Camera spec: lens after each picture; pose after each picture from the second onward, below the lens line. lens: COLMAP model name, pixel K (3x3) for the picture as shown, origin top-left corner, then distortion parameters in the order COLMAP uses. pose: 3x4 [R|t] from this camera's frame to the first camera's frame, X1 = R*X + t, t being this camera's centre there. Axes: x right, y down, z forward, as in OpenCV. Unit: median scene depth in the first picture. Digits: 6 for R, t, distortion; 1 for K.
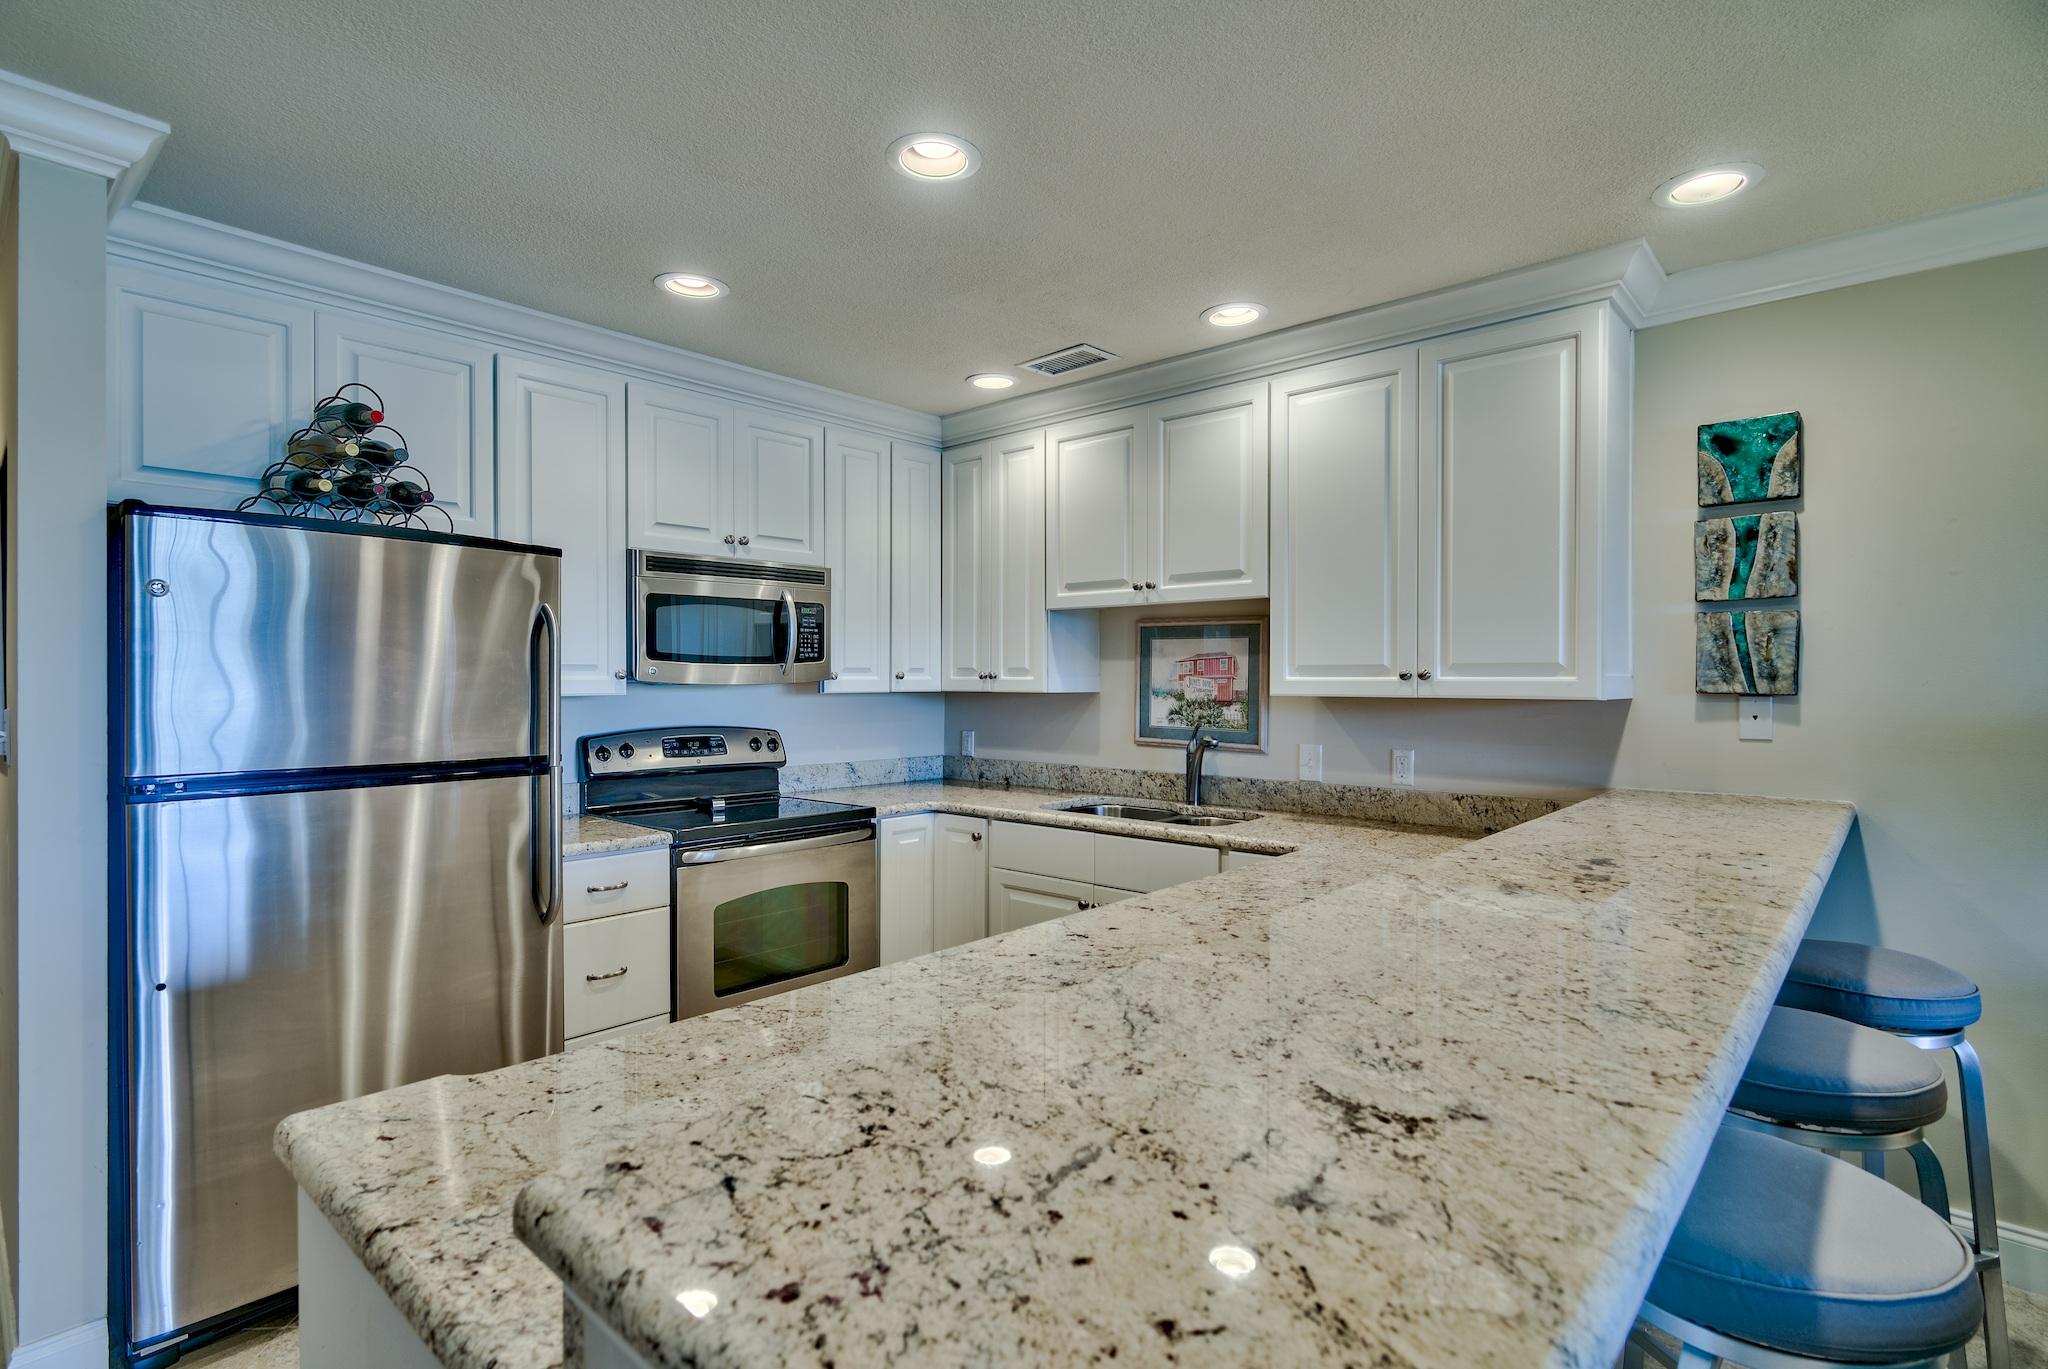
lens RADIAL K [[1007.2, 0, 1016.9], [0, 1007.2, 684.8], [0, 0, 1]] dist [-0.004148, -0.000144]
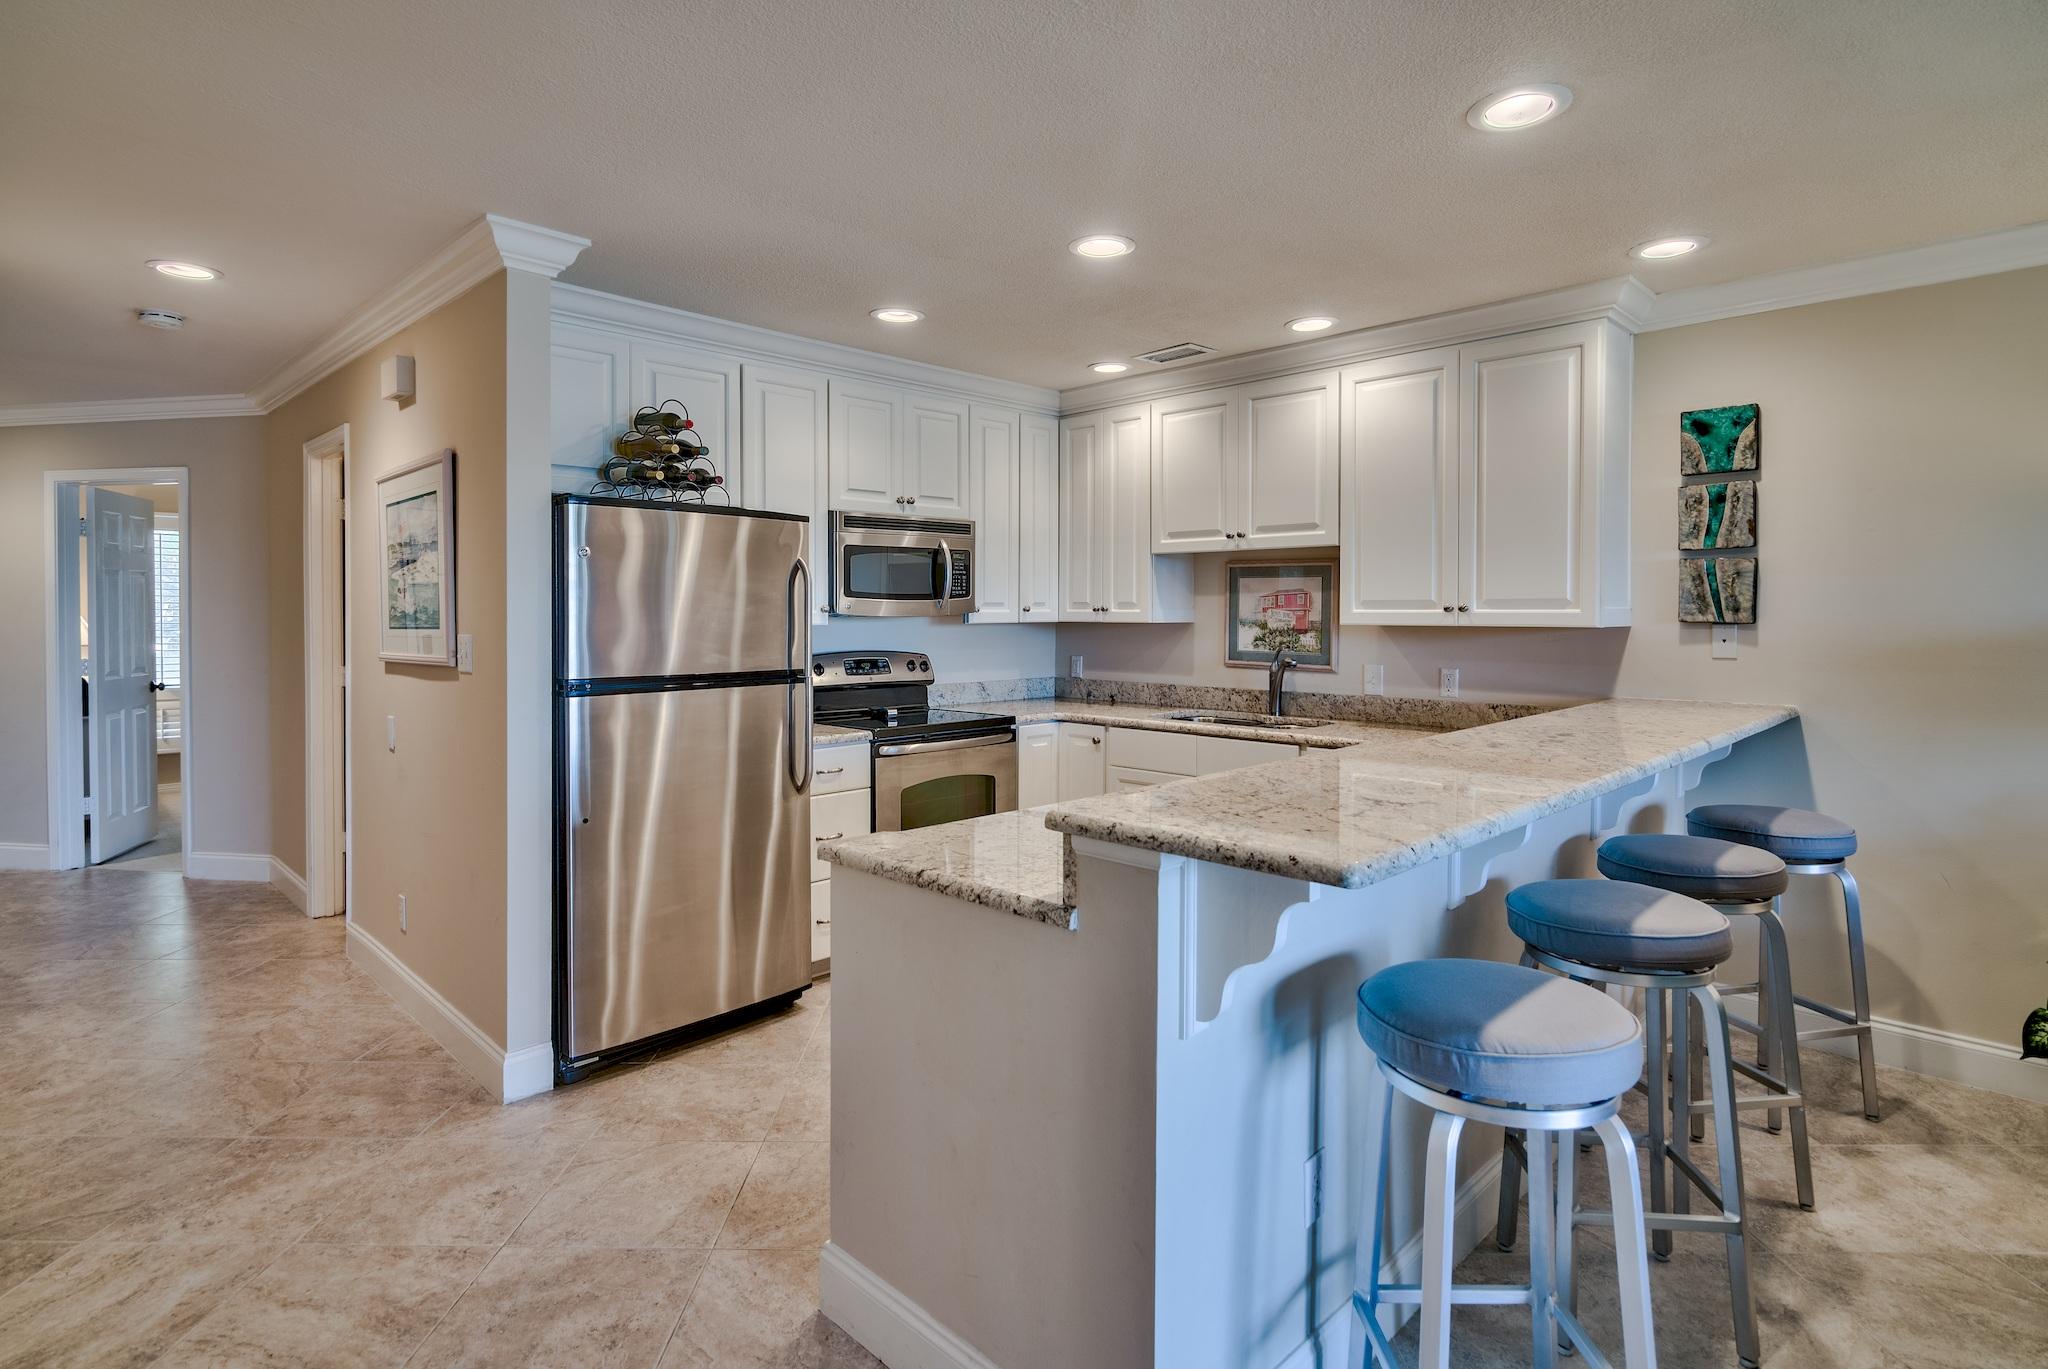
lens RADIAL K [[1054.7, 0, 1018.2], [0, 1054.7, 626.8], [0, 0, 1]] dist [-0.002094, -0.000872]
pose [[0.998818, -0.001191, -0.048588, -0.075405], [0.001684, 0.999948, 0.010100, -0.000503], [0.048574, -0.010170, 0.998768, -0.293544]]
